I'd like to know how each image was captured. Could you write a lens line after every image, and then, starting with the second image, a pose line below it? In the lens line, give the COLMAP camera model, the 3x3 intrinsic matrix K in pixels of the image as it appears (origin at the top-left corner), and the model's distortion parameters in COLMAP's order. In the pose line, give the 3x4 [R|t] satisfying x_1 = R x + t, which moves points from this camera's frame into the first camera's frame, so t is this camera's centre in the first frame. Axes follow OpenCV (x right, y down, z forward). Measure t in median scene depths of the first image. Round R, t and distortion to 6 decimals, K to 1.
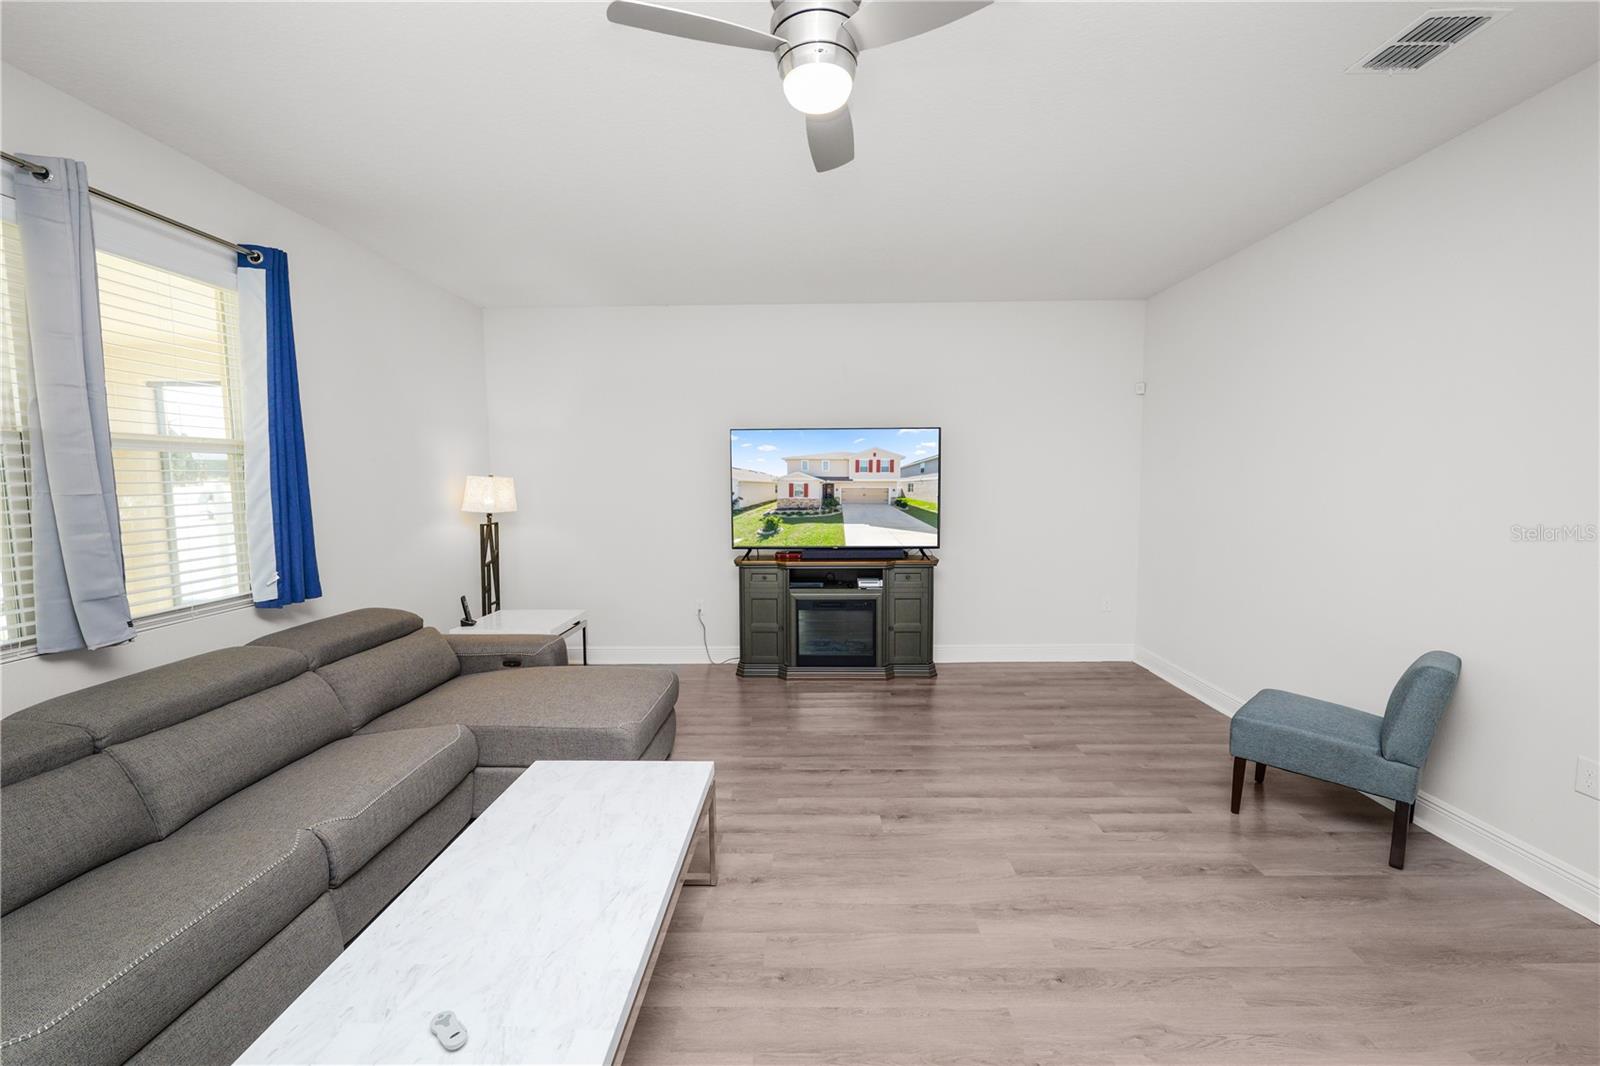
lens RADIAL K [[651.3, 0, 797.5], [0, 651.3, 530.9], [0, 0, 1]] dist [-0.011643, -0.000151]
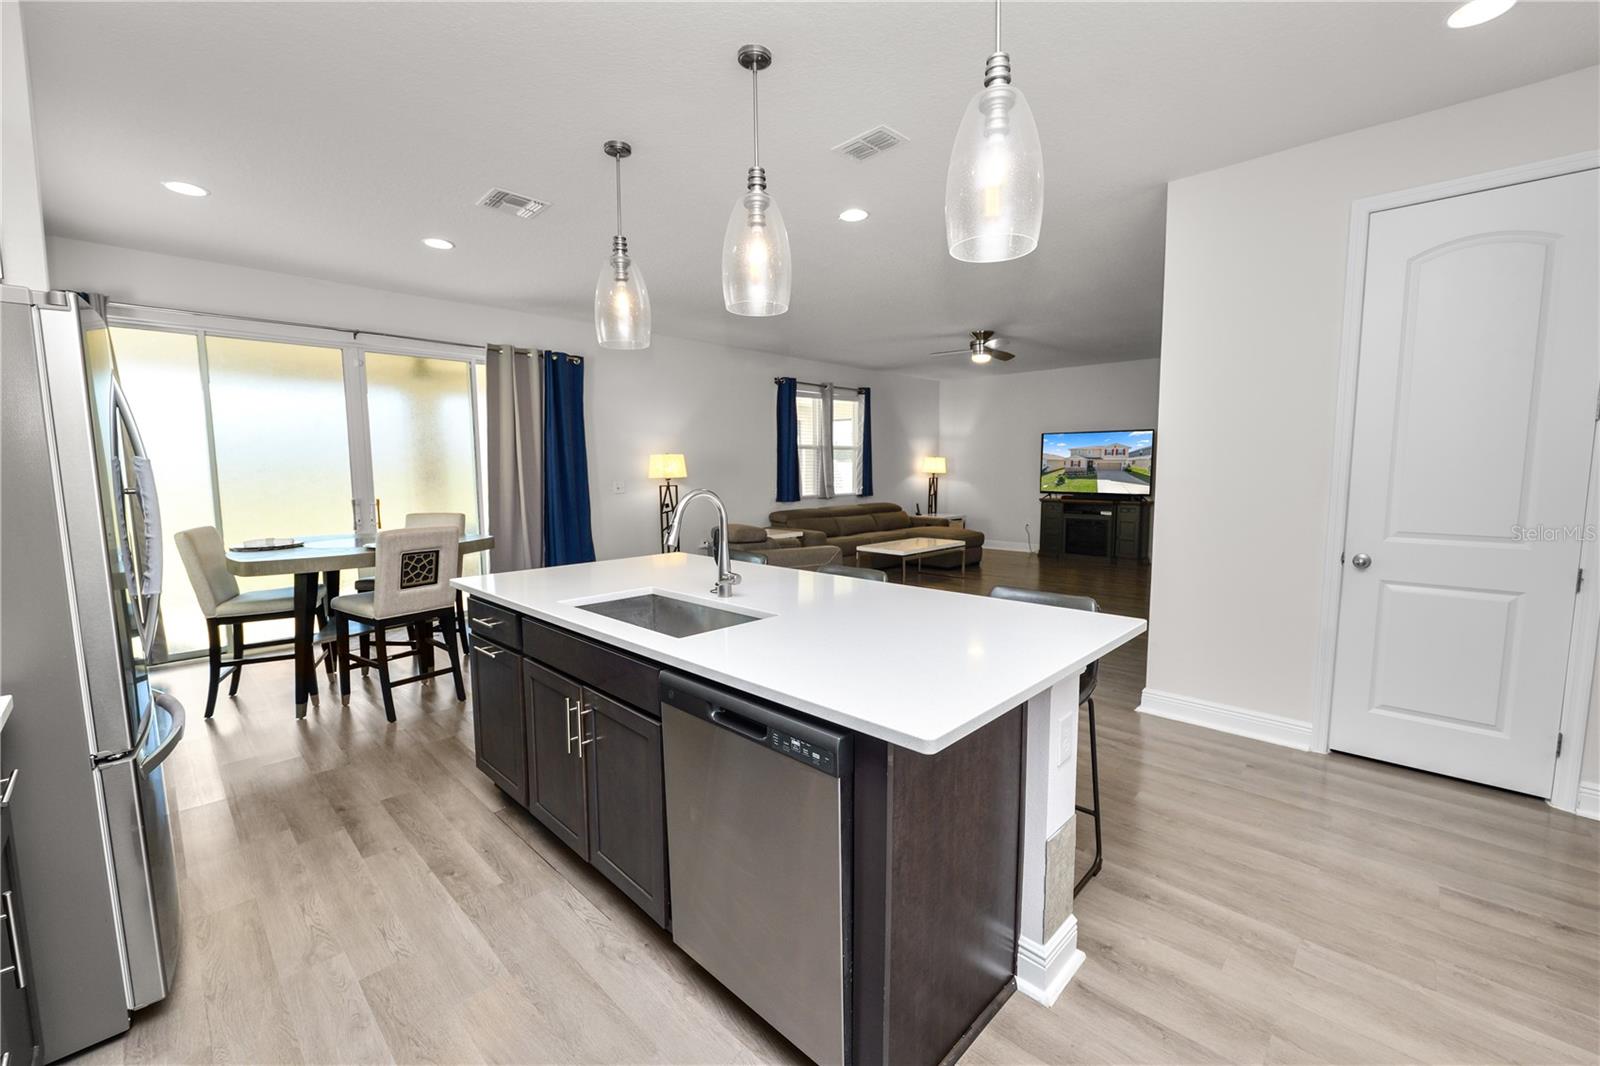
lens RADIAL K [[651.3, 0, 798.2], [0, 651.3, 534.6], [0, 0, 1]] dist [-0.011643, -0.000151]
pose [[0.727220, 0.073598, -0.682447, 0.905916], [-0.055403, 0.997285, 0.048513, 0.121953], [0.684165, 0.002531, 0.729323, -1.200738]]
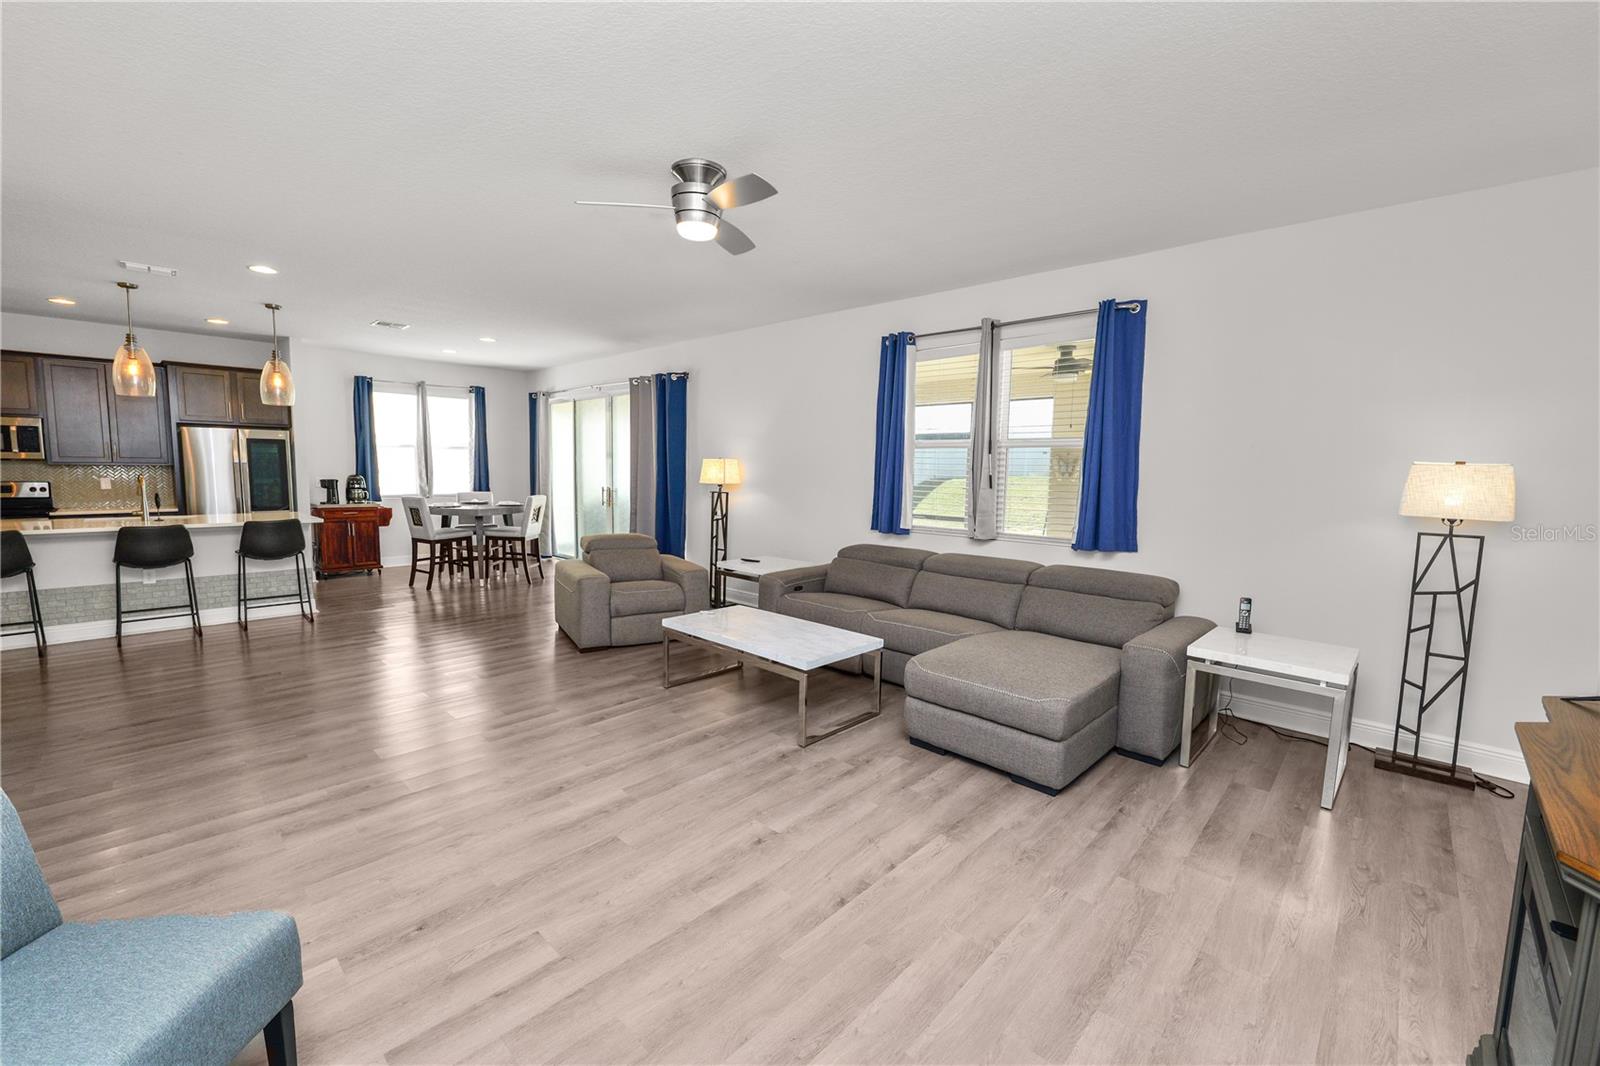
lens RADIAL K [[651.3, 0, 792.3], [0, 651.3, 531.1], [0, 0, 1]] dist [-0.011643, -0.000151]
pose [[-0.676658, 0.067017, -0.733241, 0.530691], [-0.072209, 0.985009, 0.156664, -0.081204], [0.732748, 0.158955, -0.661675, 1.099955]]
